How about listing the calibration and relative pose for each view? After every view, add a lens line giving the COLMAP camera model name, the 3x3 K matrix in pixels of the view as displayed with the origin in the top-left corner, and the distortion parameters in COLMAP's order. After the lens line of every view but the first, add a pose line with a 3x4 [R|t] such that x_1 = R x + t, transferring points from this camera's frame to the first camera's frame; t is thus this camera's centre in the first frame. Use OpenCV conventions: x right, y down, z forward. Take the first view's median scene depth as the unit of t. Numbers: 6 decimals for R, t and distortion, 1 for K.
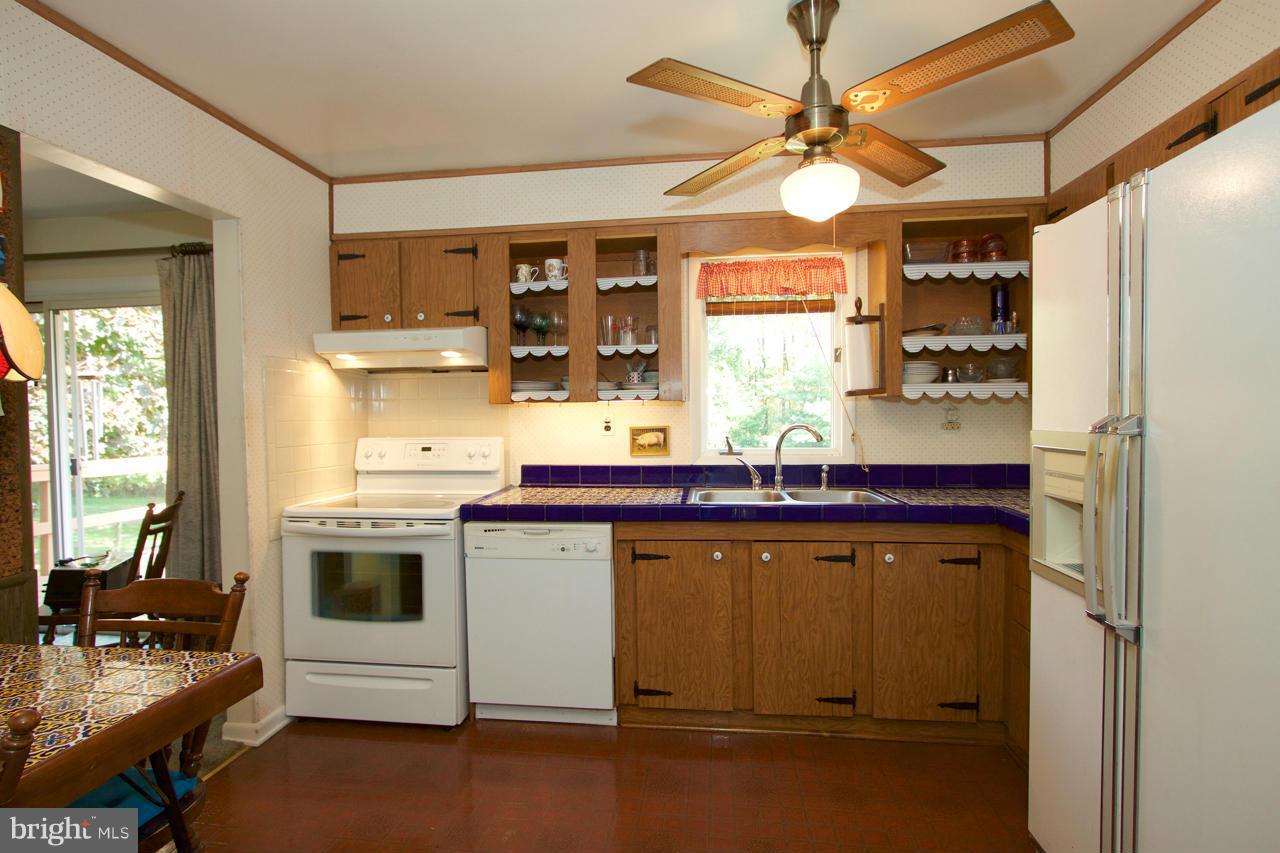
lens RADIAL K [[627.3, 0, 643.3], [0, 627.3, 430.8], [0, 0, 1]] dist [-0.010335, -0.000174]
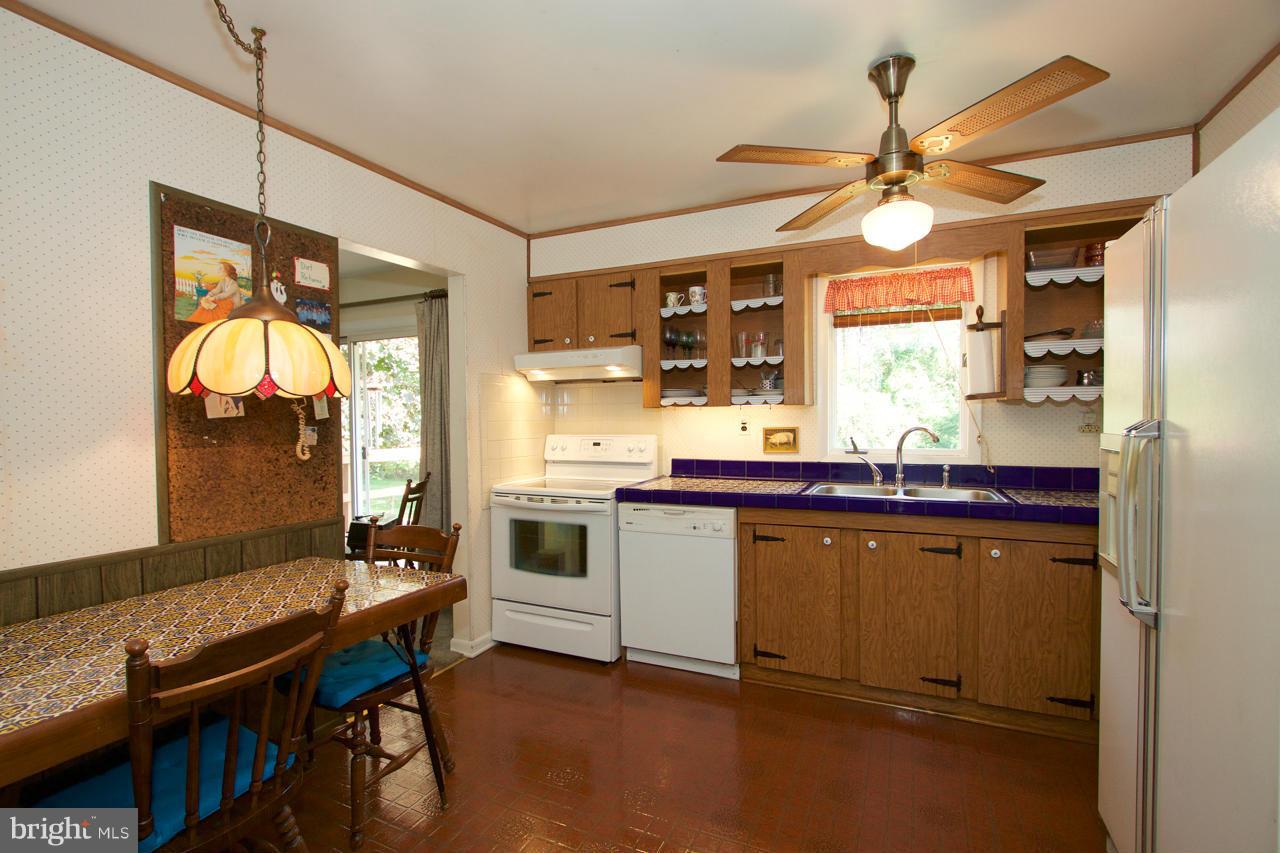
lens RADIAL K [[579.3, 0, 636.2], [0, 579.3, 429.8], [0, 0, 1]] dist [-0.010480, 0.002311]
pose [[0.954990, 0.008530, -0.296515, 0.088825], [-0.009074, 0.999959, -0.000456, 0.000601], [0.296498, 0.003126, 0.955028, -0.099476]]
